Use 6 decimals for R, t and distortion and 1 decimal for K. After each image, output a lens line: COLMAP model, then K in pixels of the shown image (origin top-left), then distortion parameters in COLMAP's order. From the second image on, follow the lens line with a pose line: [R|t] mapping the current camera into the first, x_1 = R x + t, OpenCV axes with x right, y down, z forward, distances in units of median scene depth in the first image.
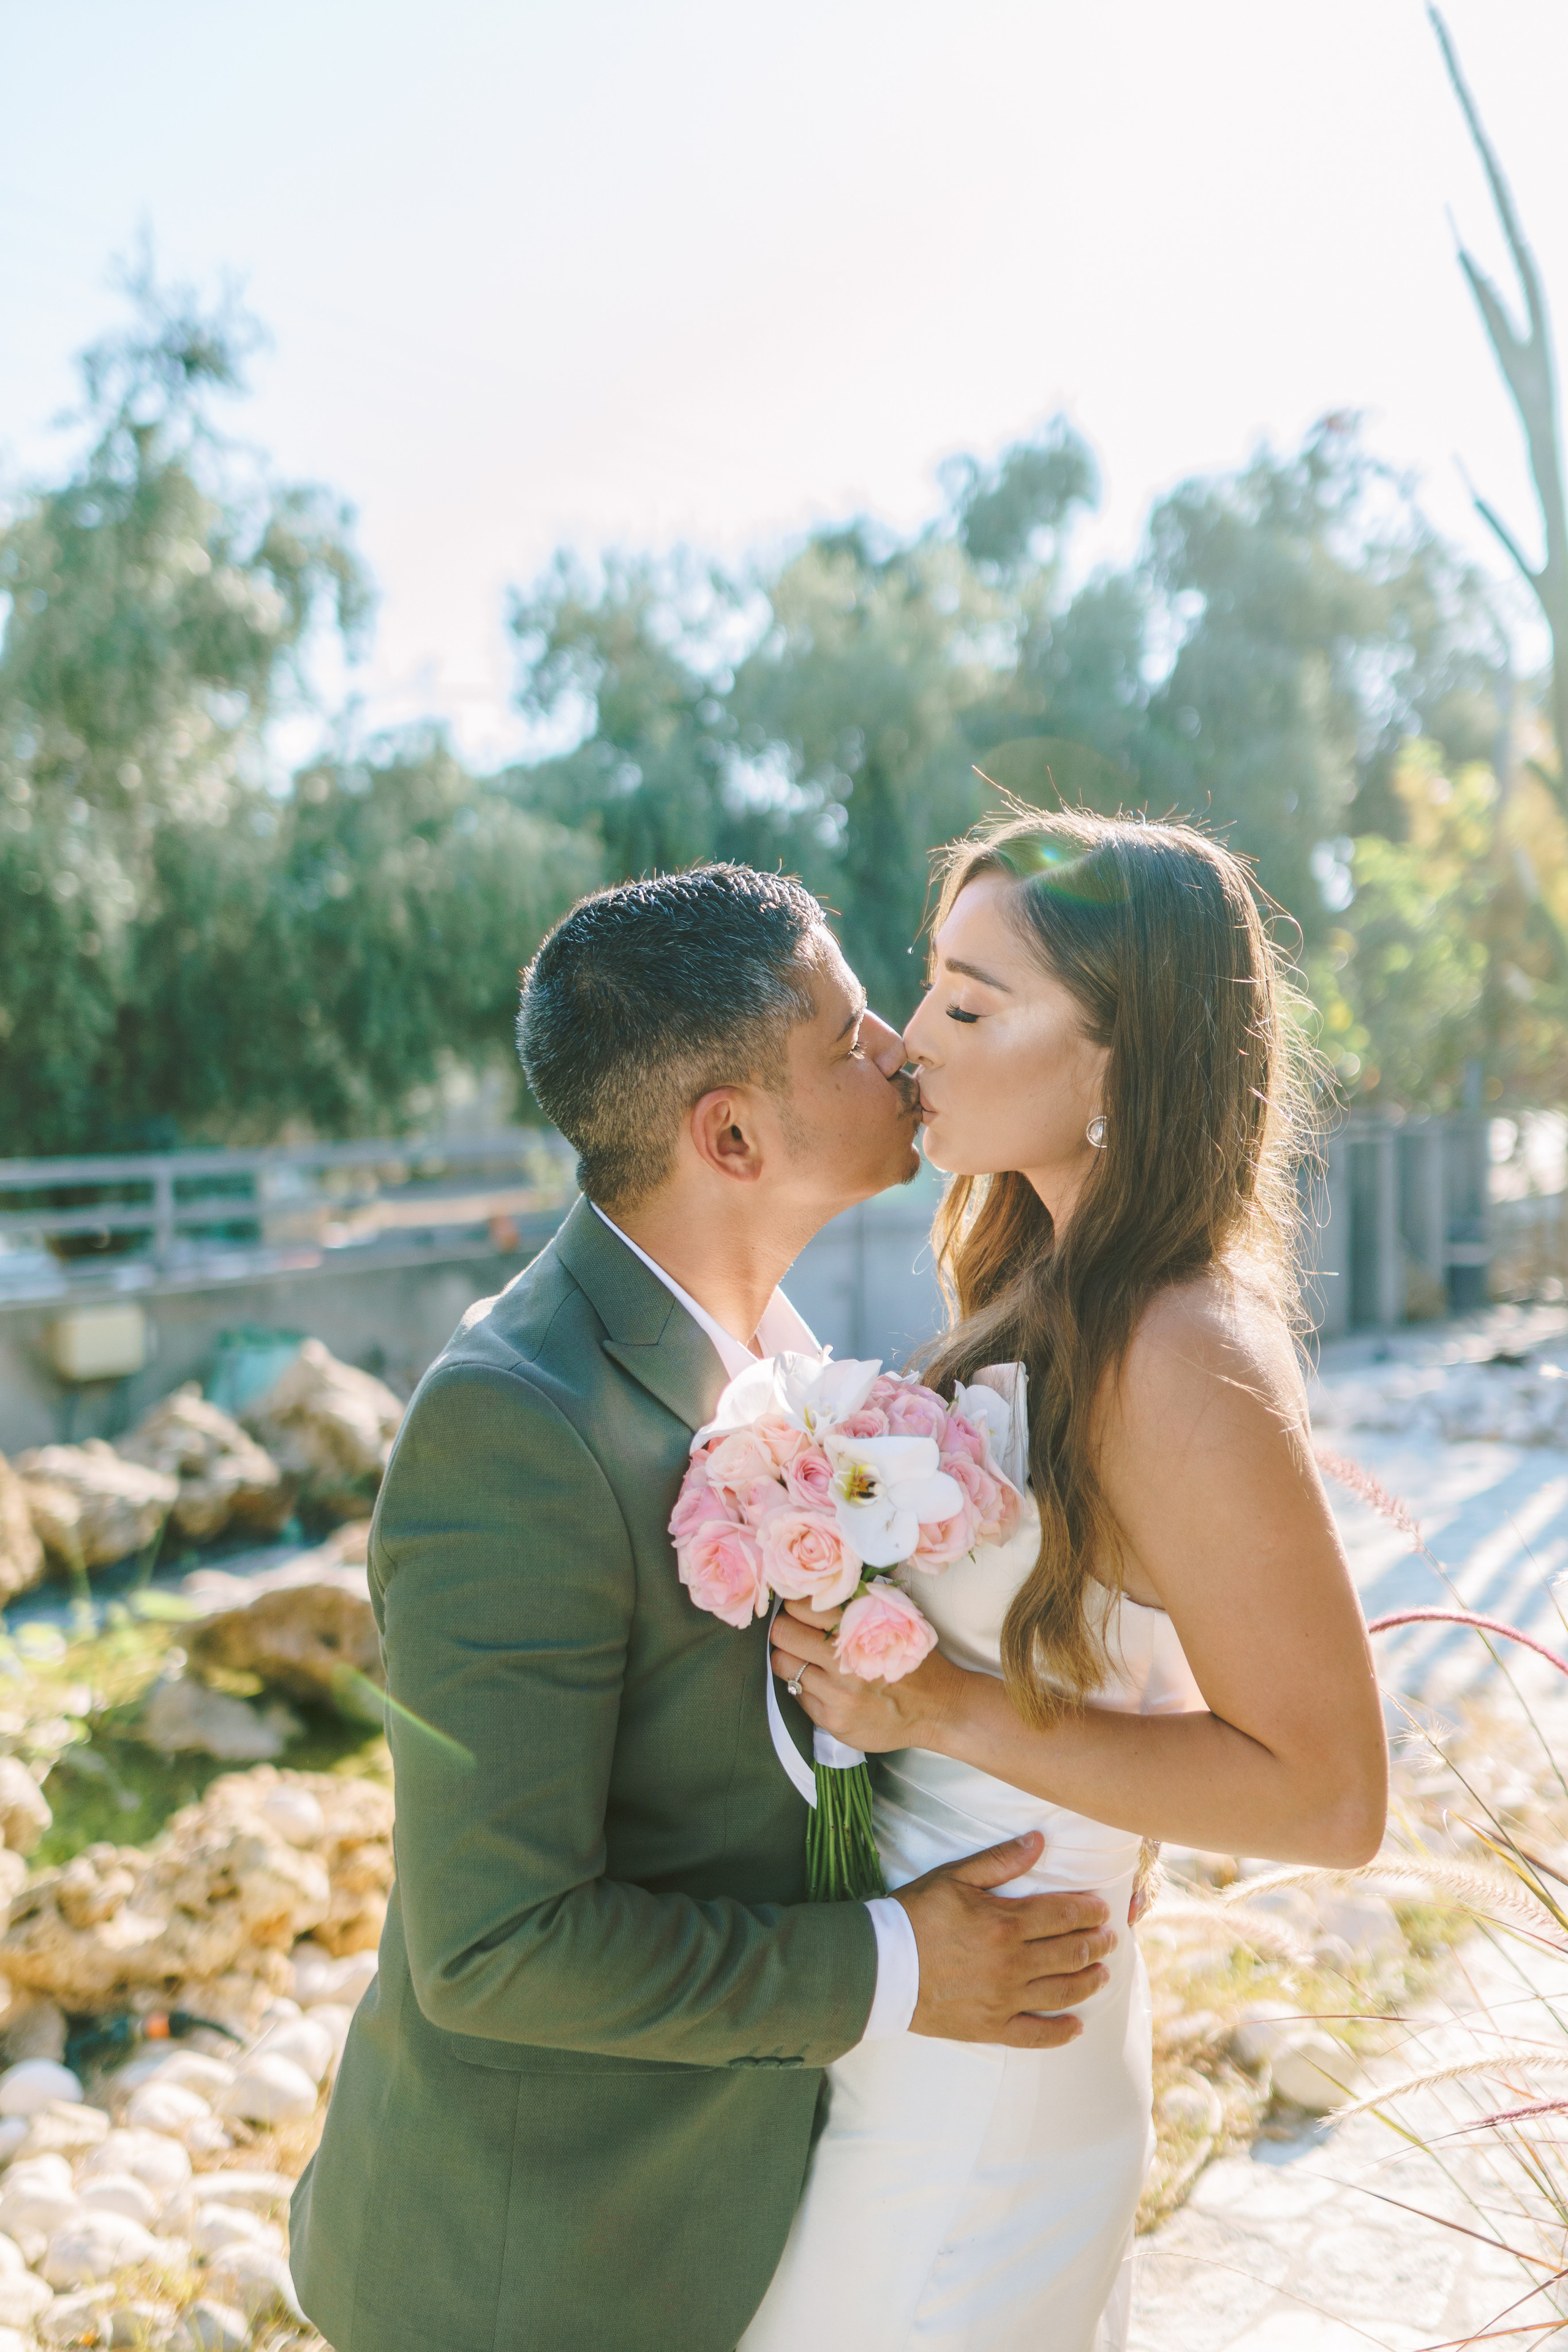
lens RADIAL K [[2478.5, 0, 784.0], [0, 2478.5, 1176.0], [0, 0, 1]] dist [-0.005499, -0.006263]
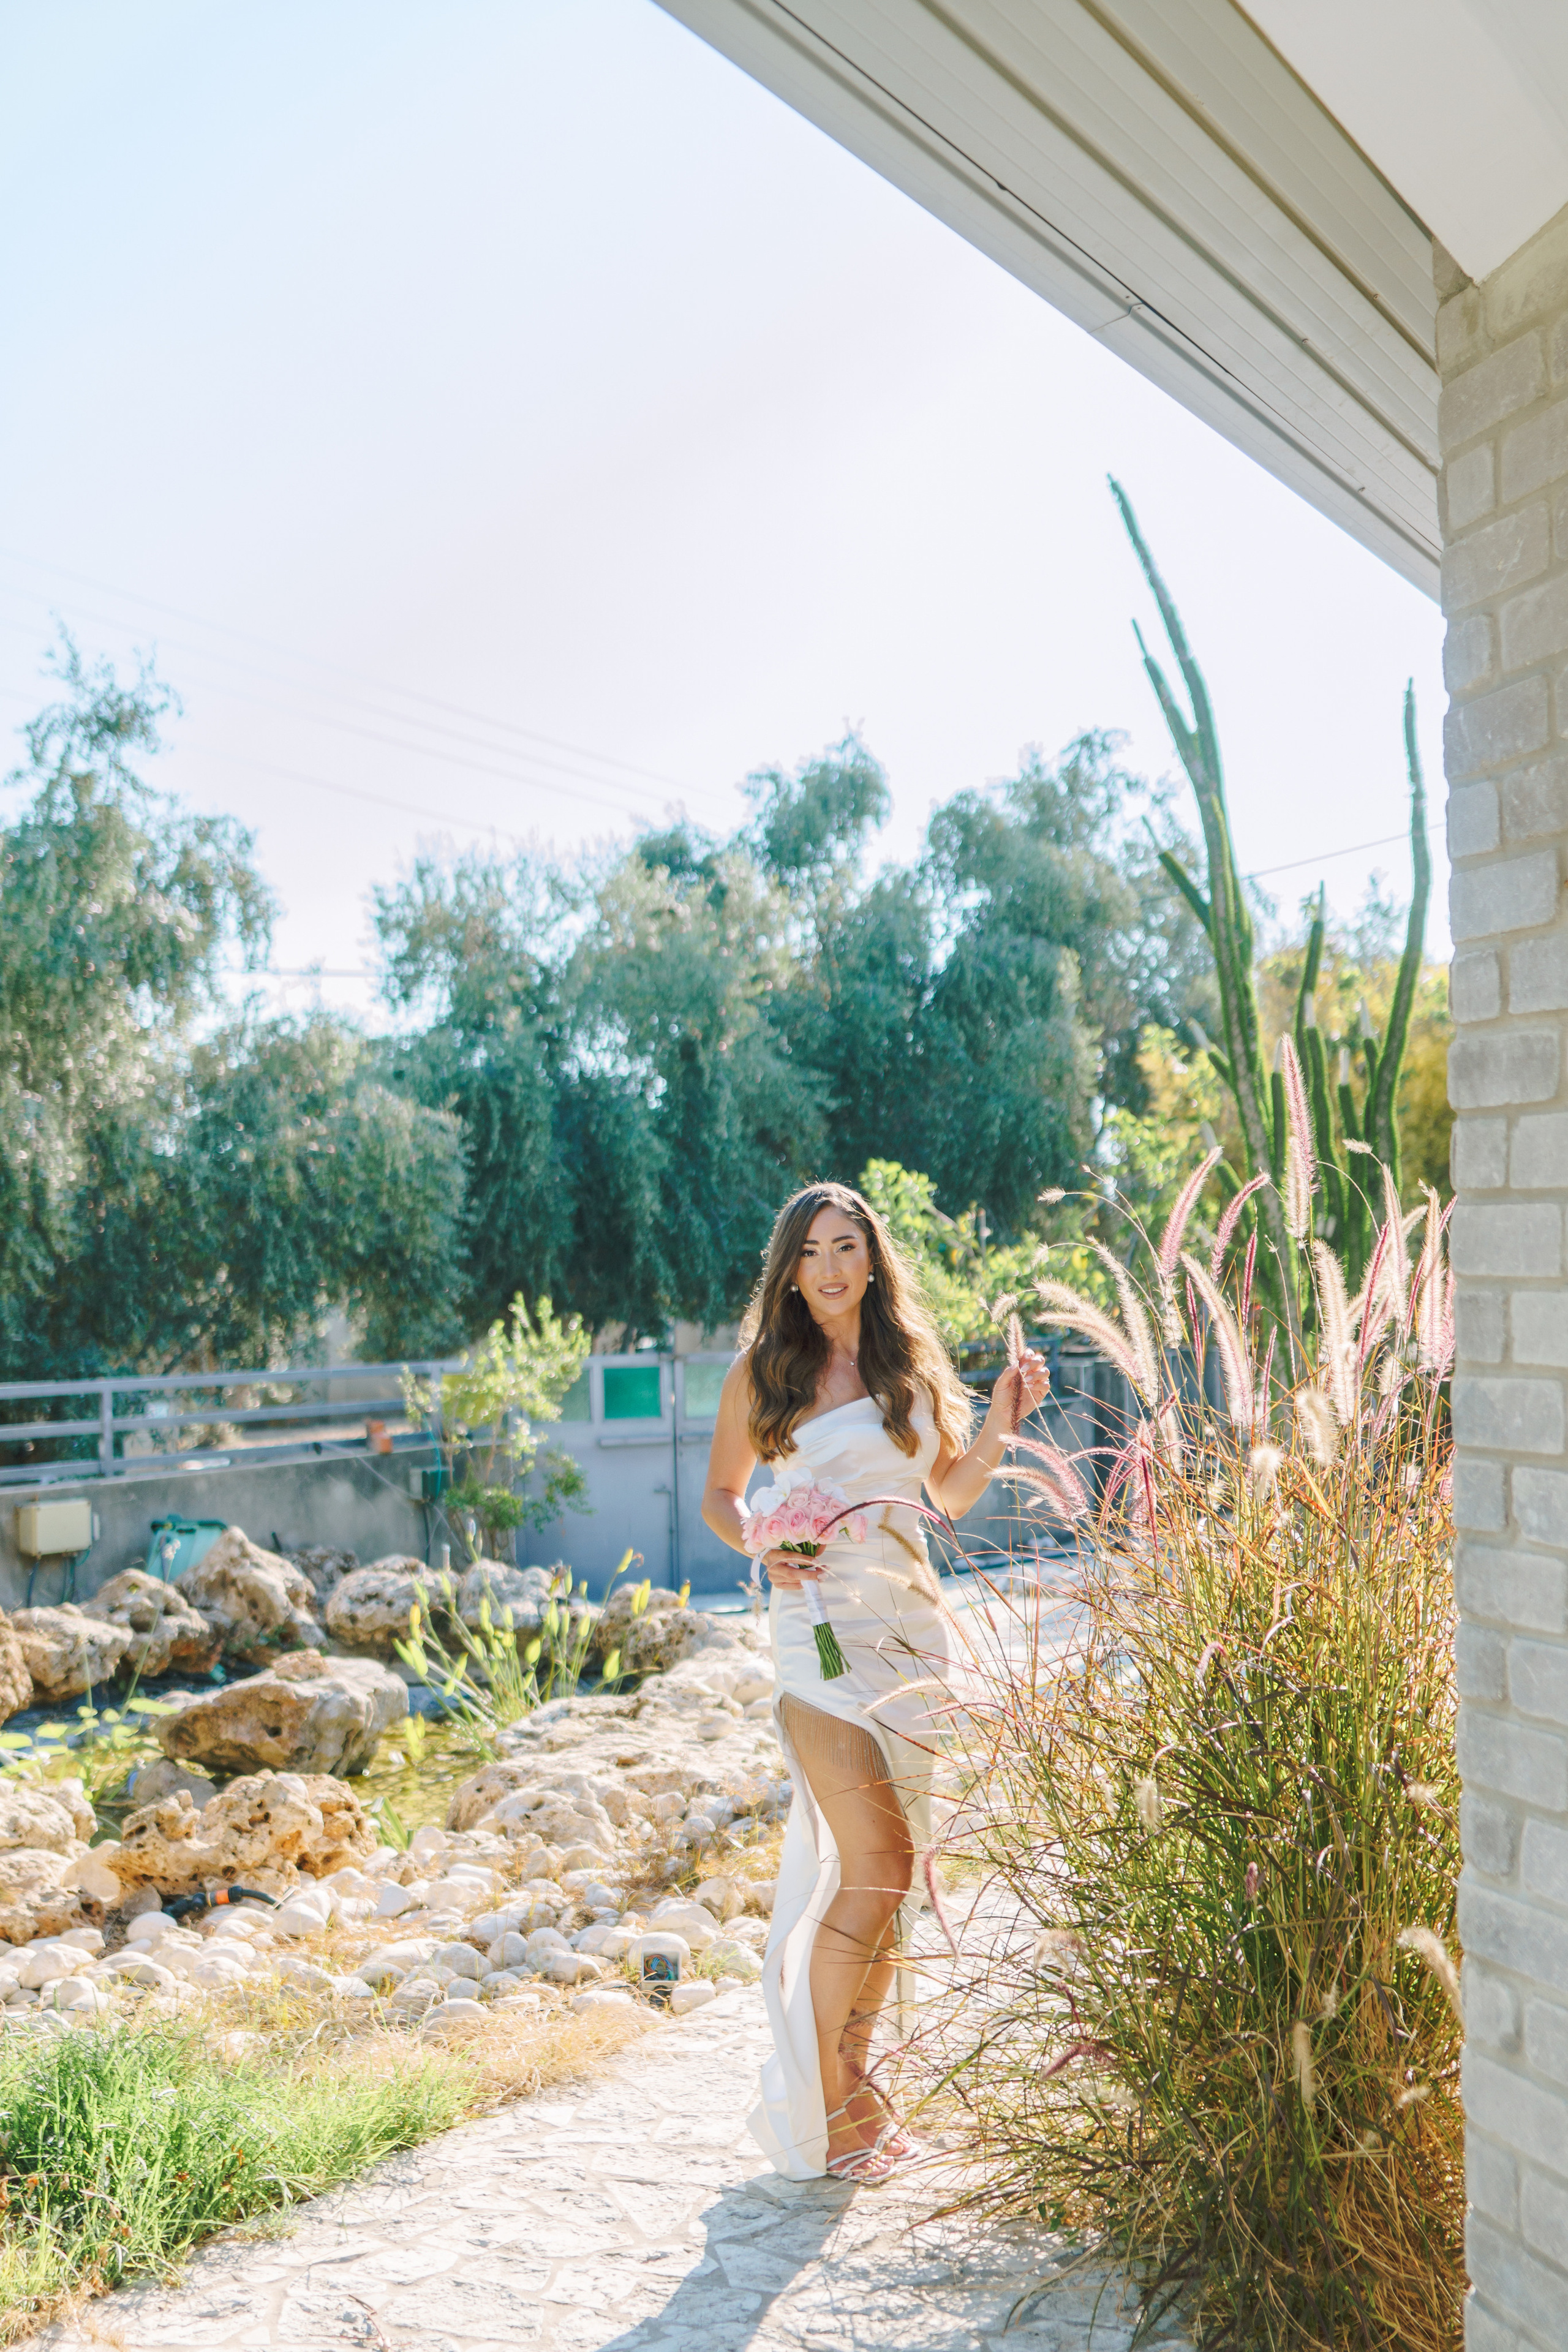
lens RADIAL K [[2411.5, 0, 784.0], [0, 2411.5, 1176.0], [0, 0, 1]] dist [0.104442, 0.003300]
pose [[0.997492, 0.000762, 0.070772, -0.000538], [0.006166, 0.995205, -0.097615, 0.010025], [-0.070507, 0.097807, 0.992705, -0.181853]]
